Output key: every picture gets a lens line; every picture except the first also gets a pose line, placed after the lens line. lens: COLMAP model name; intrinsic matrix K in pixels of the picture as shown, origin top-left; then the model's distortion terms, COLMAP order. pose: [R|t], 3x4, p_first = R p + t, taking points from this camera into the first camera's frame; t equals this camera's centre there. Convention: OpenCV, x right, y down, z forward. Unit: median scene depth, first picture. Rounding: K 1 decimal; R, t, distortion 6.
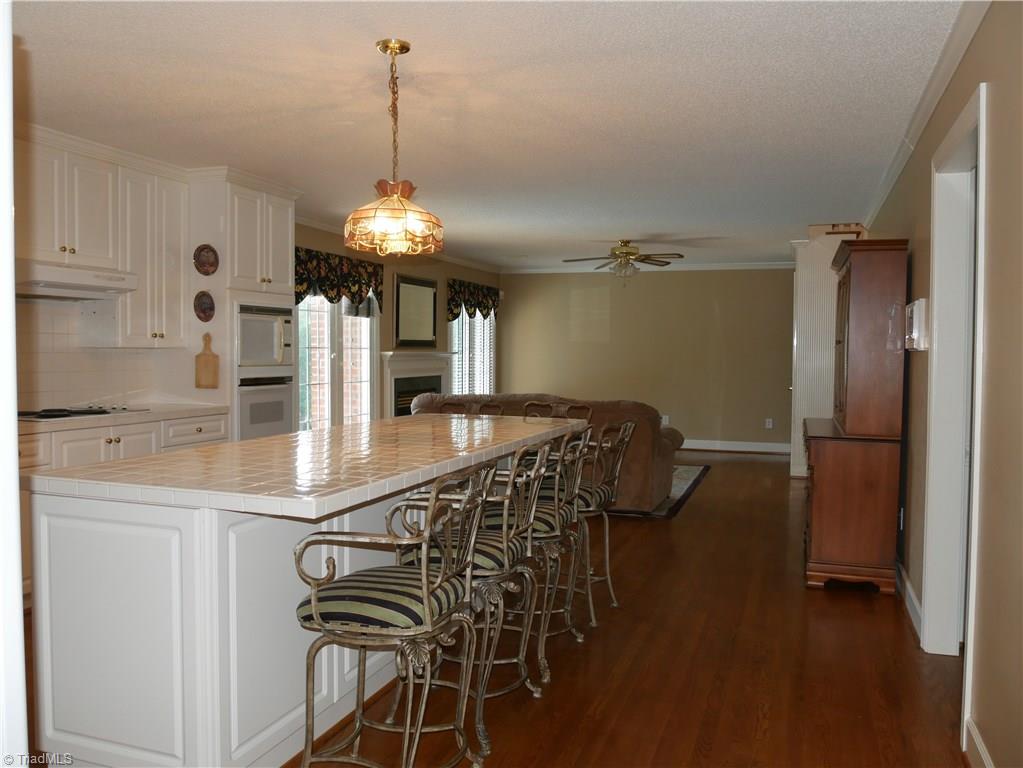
lens RADIAL K [[871.1, 0, 510.9], [0, 871.1, 384.2], [0, 0, 1]] dist [-0.033030, 0.005901]
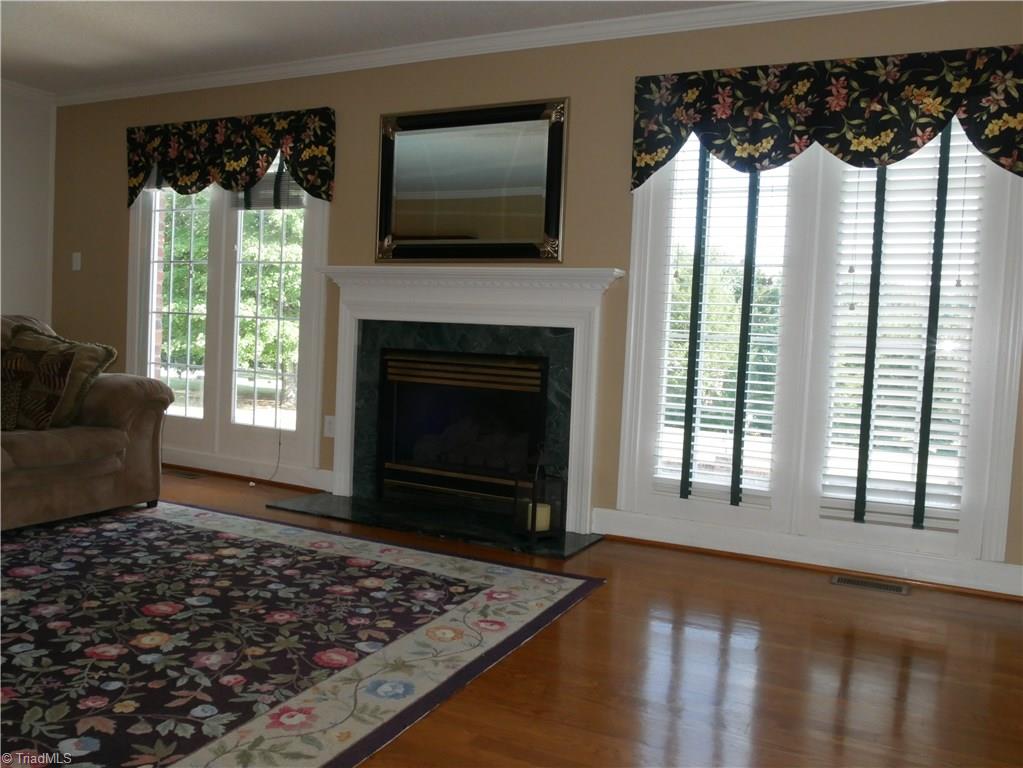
lens RADIAL K [[871.1, 0, 509.3], [0, 871.1, 386.9], [0, 0, 1]] dist [-0.033030, 0.005901]
pose [[-0.144399, 0.135312, -0.980224, 0.456327], [-0.042394, 0.988851, 0.142748, -0.049165], [0.988611, 0.062168, -0.137053, 1.342685]]
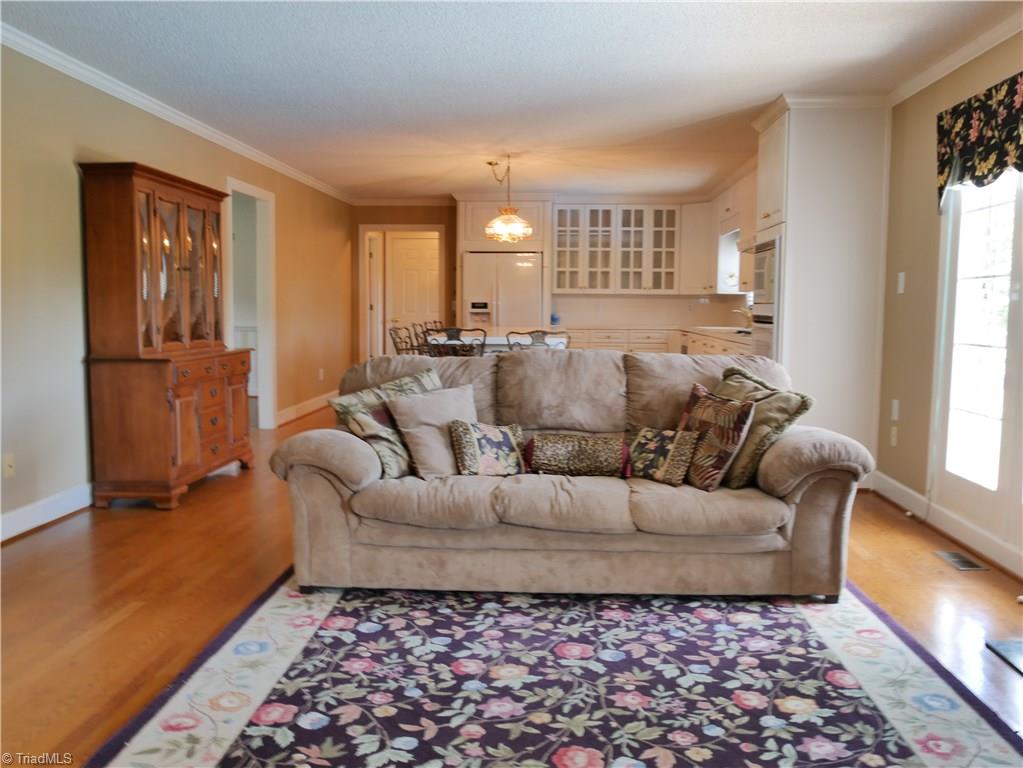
lens RADIAL K [[871.1, 0, 509.3], [0, 871.1, 383.6], [0, 0, 1]] dist [-0.033030, 0.005901]
pose [[-0.963663, 0.098330, -0.248363, 0.204838], [0.071175, 0.990688, 0.116064, -0.055335], [0.257463, 0.094169, -0.961689, 1.411910]]
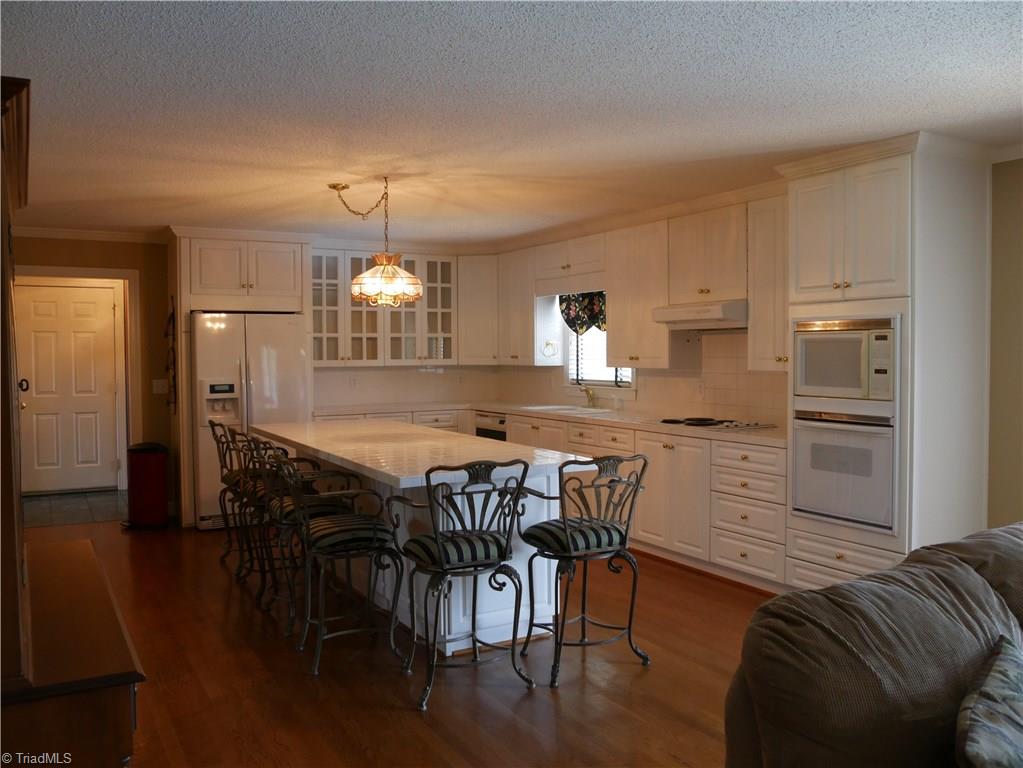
lens RADIAL K [[871.1, 0, 513.2], [0, 871.1, 384.3], [0, 0, 1]] dist [-0.033030, 0.005901]
pose [[-0.667759, 0.116223, -0.735249, 0.358239], [0.058619, 0.992879, 0.103708, -0.099240], [0.742066, 0.026152, -0.669816, 1.000217]]
